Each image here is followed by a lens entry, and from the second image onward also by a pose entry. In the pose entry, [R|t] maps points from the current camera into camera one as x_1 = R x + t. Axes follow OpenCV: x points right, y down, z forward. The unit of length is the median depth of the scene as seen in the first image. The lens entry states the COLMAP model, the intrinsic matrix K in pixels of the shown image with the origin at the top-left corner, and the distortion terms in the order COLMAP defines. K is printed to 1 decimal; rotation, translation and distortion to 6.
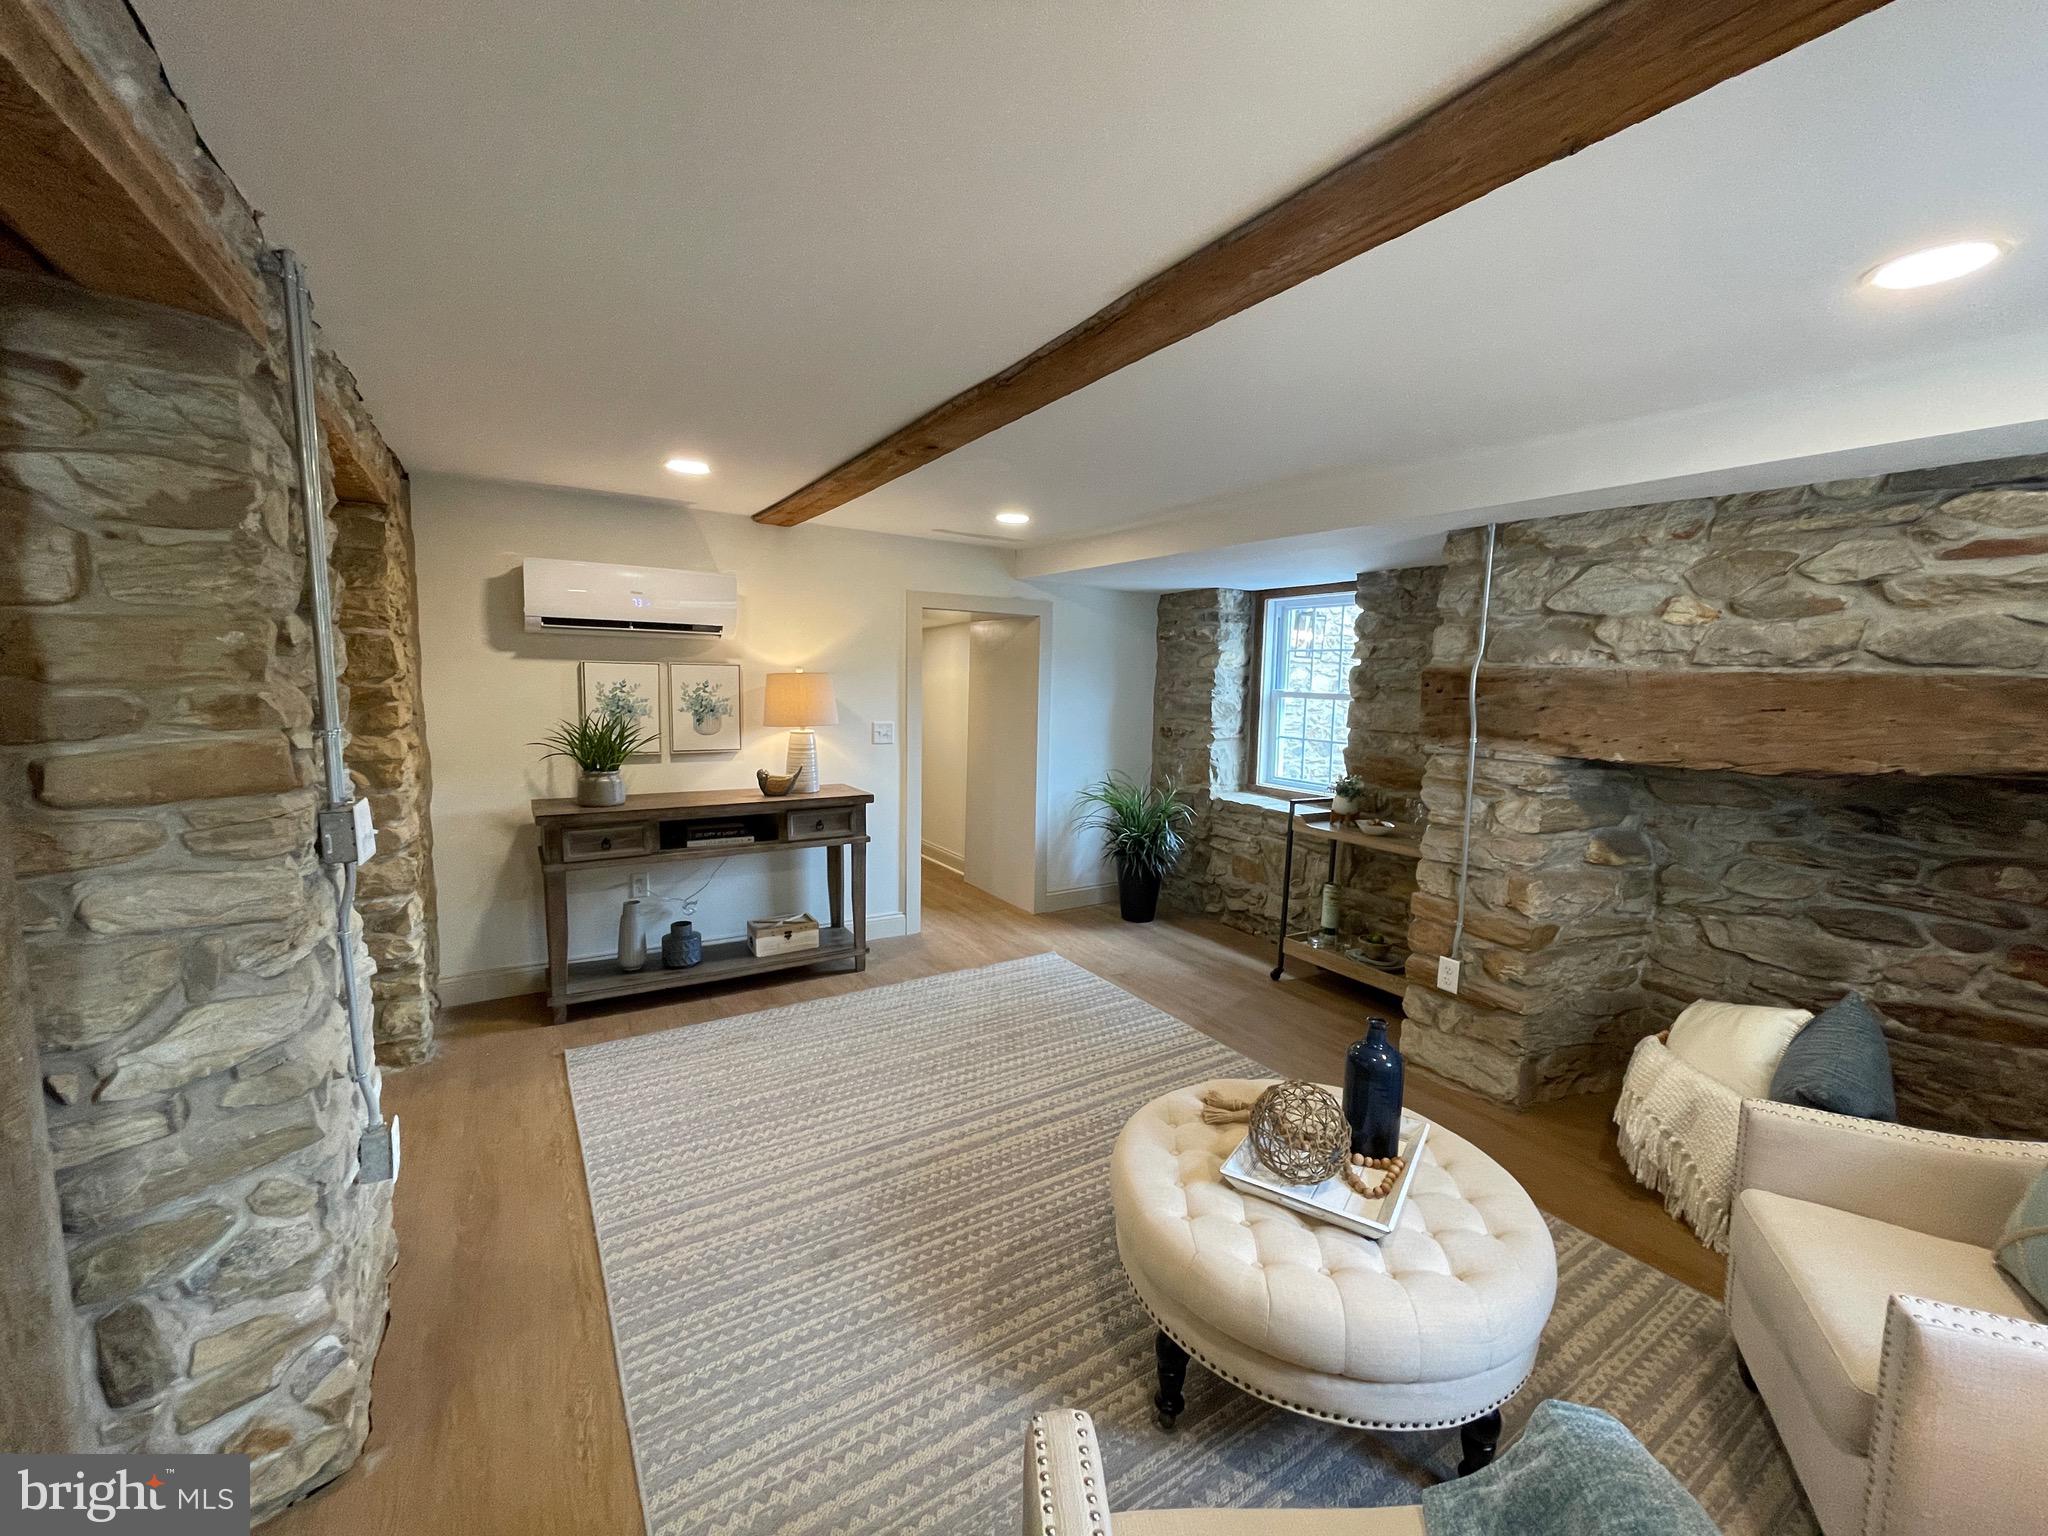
lens RADIAL K [[828.7, 0, 1023.5], [0, 828.7, 768.0], [0, 0, 1]] dist [0.000864, 0.000752]
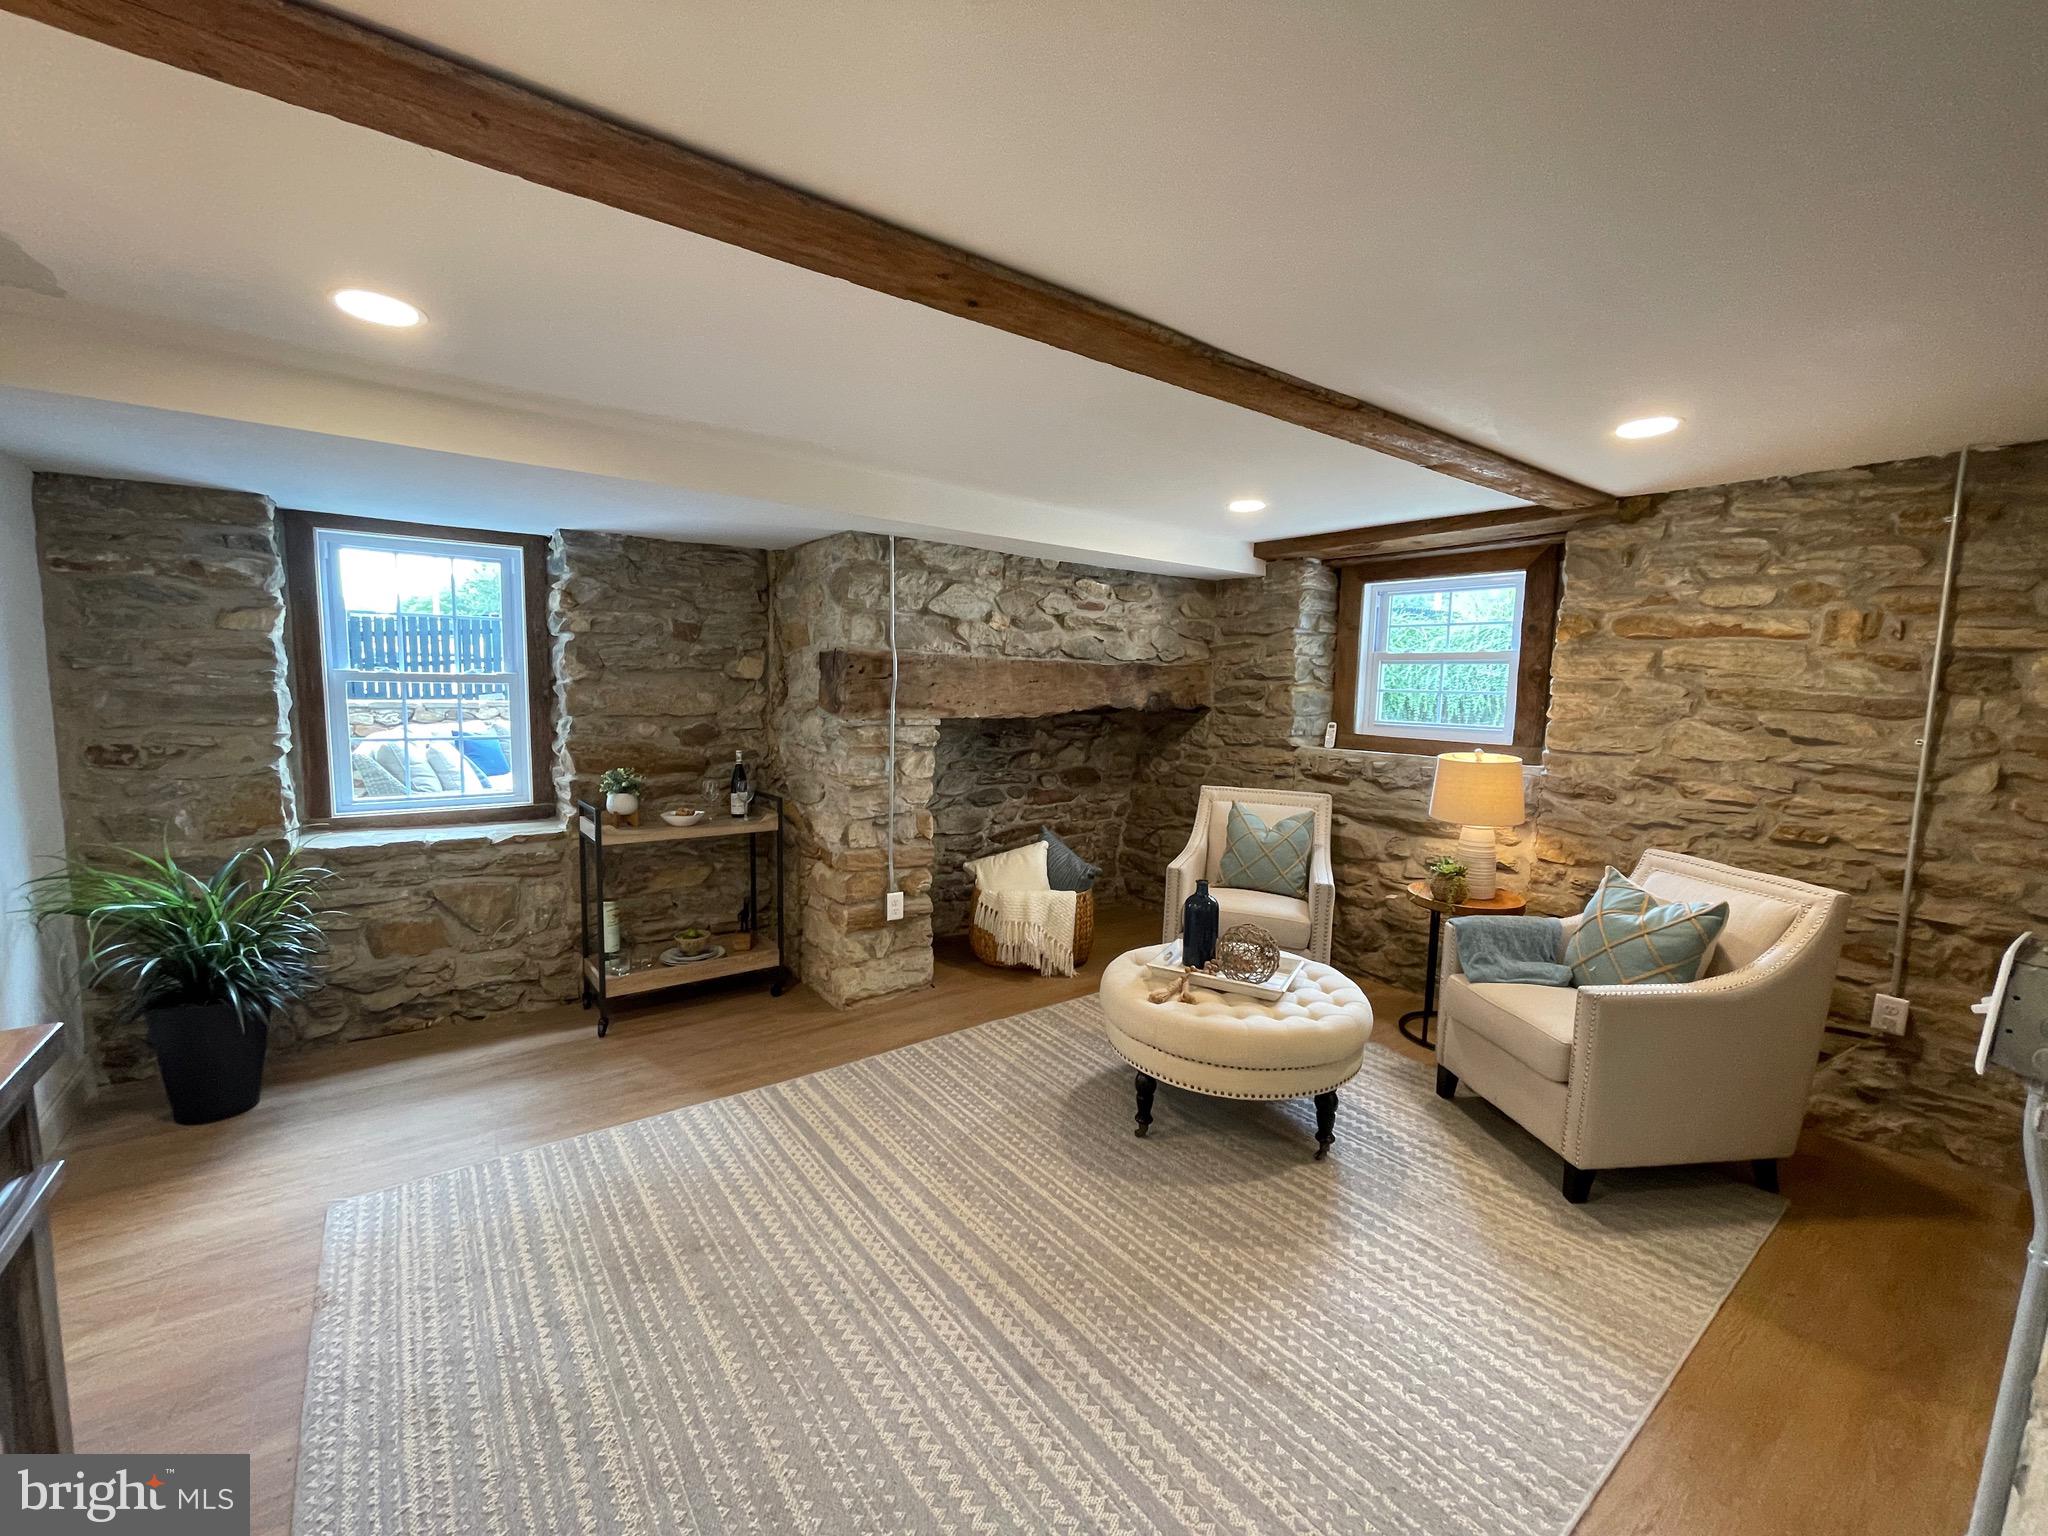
lens RADIAL K [[828.7, 0, 1016.2], [0, 828.7, 768.1], [0, 0, 1]] dist [0.000864, 0.000752]
pose [[-0.077989, -0.124519, 0.989147, -0.752703], [0.090839, 0.987155, 0.131431, -0.103903], [-0.992807, 0.100103, -0.065676, 0.986762]]
